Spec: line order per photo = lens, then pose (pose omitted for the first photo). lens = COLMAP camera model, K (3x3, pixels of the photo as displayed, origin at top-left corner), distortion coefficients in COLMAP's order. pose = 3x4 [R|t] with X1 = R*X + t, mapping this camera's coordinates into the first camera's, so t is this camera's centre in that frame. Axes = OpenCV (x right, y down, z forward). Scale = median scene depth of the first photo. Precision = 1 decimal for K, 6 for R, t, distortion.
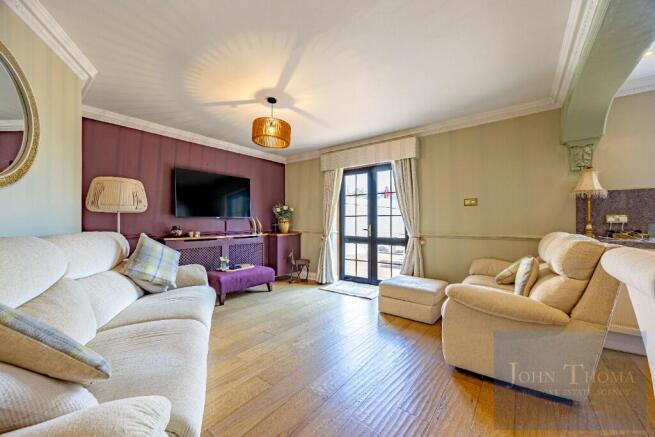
lens RADIAL K [[252.3, 0, 326.2], [0, 252.3, 217.9], [0, 0, 1]] dist [0.001558, -0.000010]
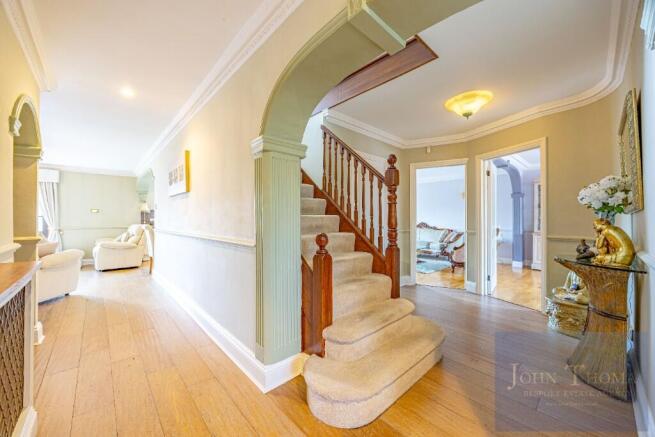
lens RADIAL K [[252.3, 0, 326.2], [0, 252.3, 217.9], [0, 0, 1]] dist [0.001558, -0.000010]
pose [[0.174142, 0.006066, 0.984702, -1.077714], [-0.015695, 0.999871, -0.003384, -0.027029], [-0.984596, -0.014865, 0.174214, -1.156700]]
